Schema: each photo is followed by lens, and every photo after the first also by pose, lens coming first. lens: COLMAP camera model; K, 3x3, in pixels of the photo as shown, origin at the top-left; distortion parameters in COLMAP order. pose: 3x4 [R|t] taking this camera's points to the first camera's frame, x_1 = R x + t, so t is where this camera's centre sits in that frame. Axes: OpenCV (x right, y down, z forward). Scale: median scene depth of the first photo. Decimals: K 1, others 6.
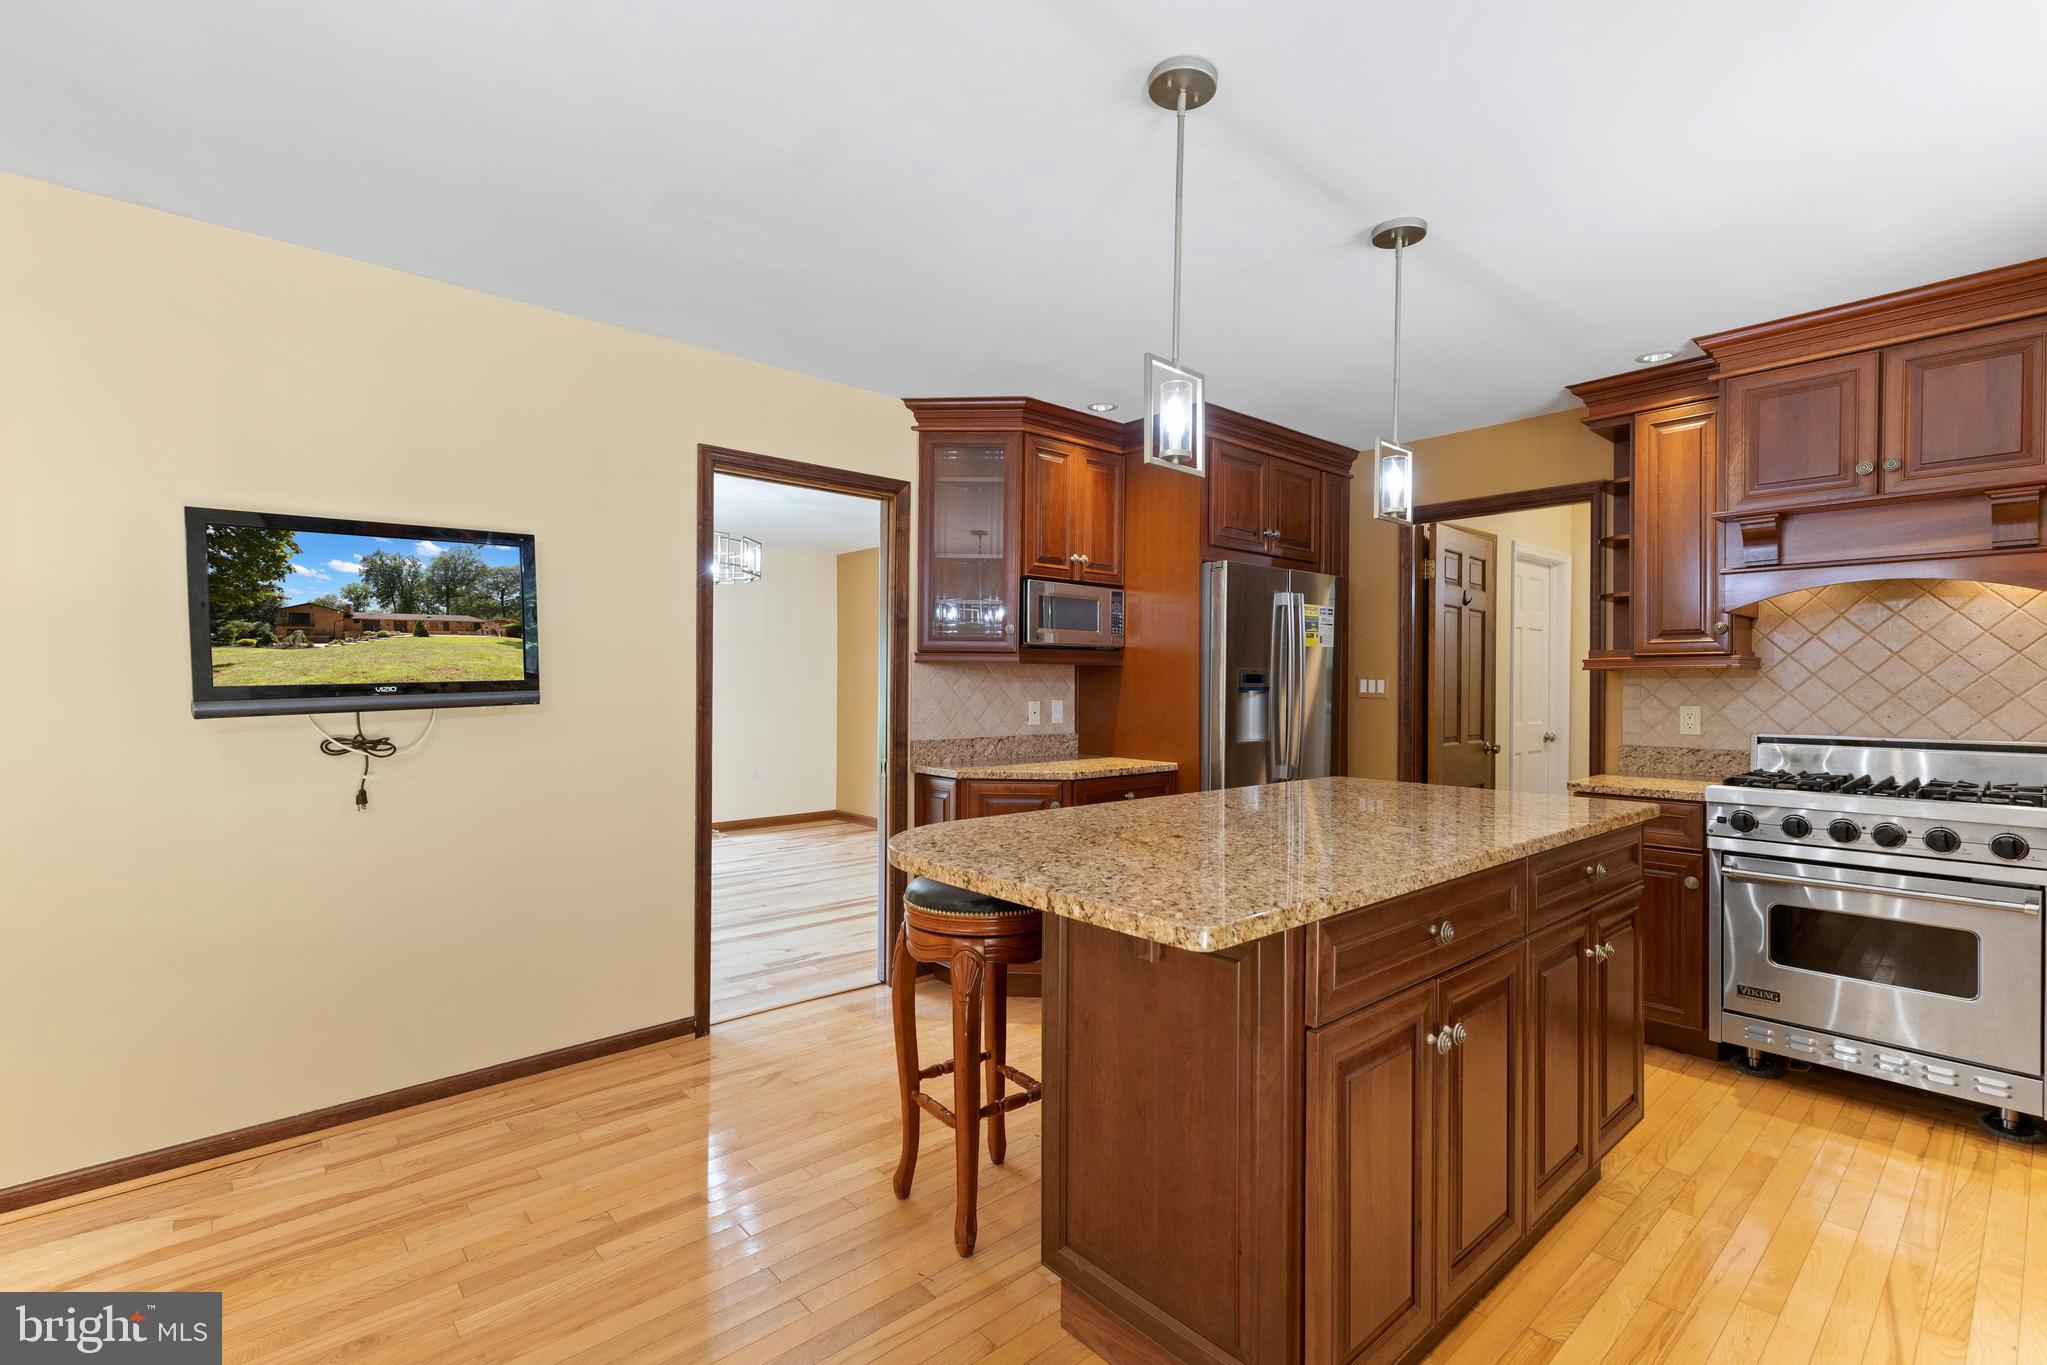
lens RADIAL K [[921.7, 0, 1019.4], [0, 921.7, 683.3], [0, 0, 1]] dist [0.007102, -0.001608]
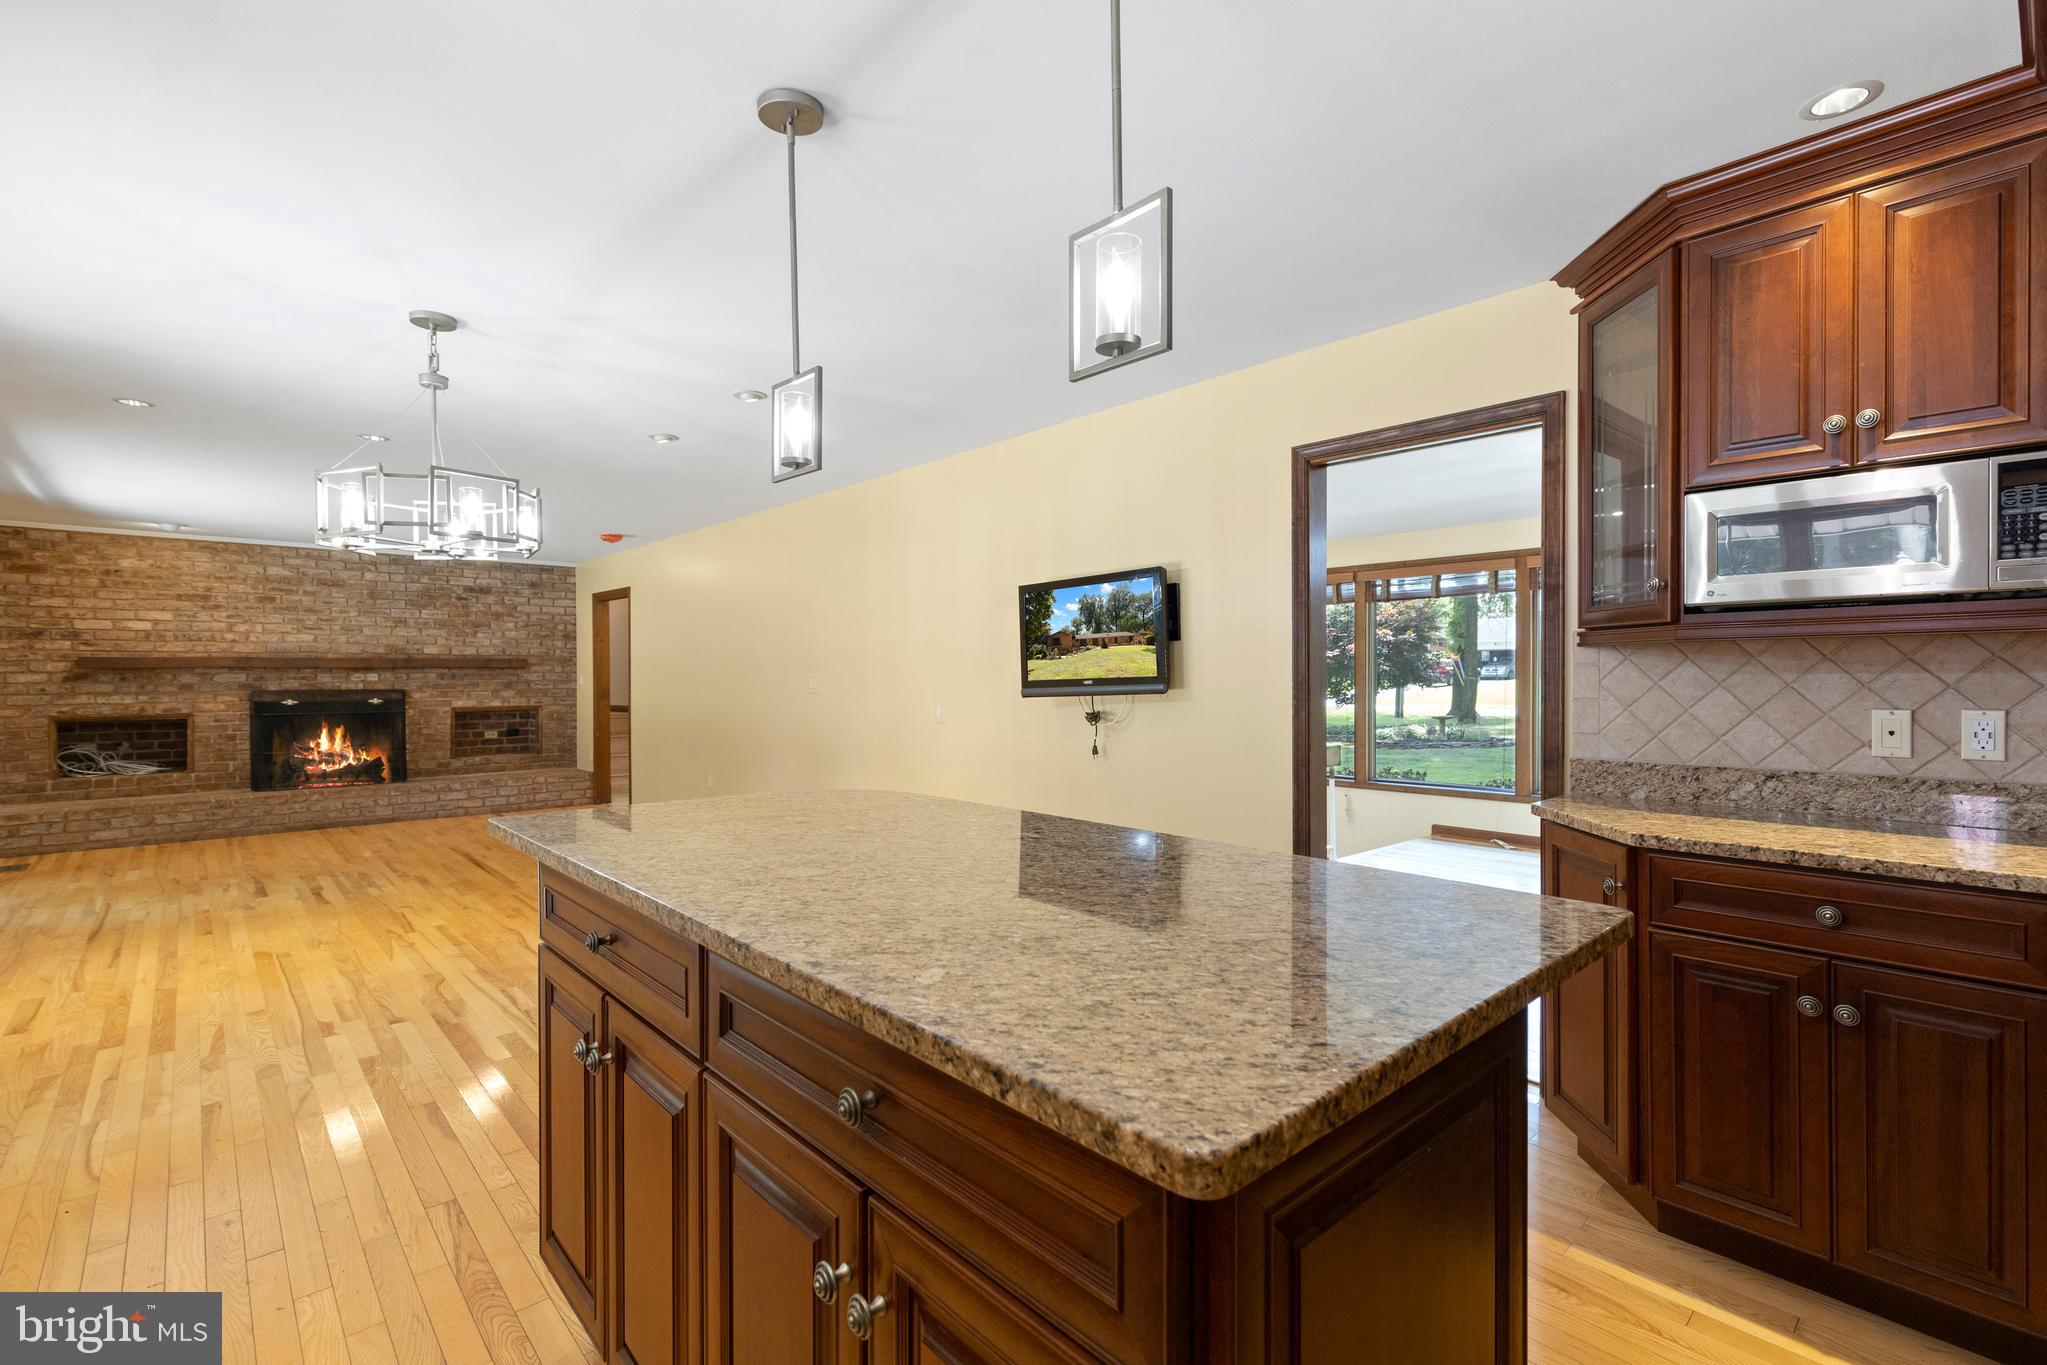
lens RADIAL K [[921.7, 0, 1042.2], [0, 921.7, 675.2], [0, 0, 1]] dist [0.007102, -0.001608]
pose [[0.025275, -0.007895, -0.999649, 0.758768], [0.001146, 0.999968, -0.007868, 0.005360], [0.999680, -0.000947, 0.025283, 0.766382]]
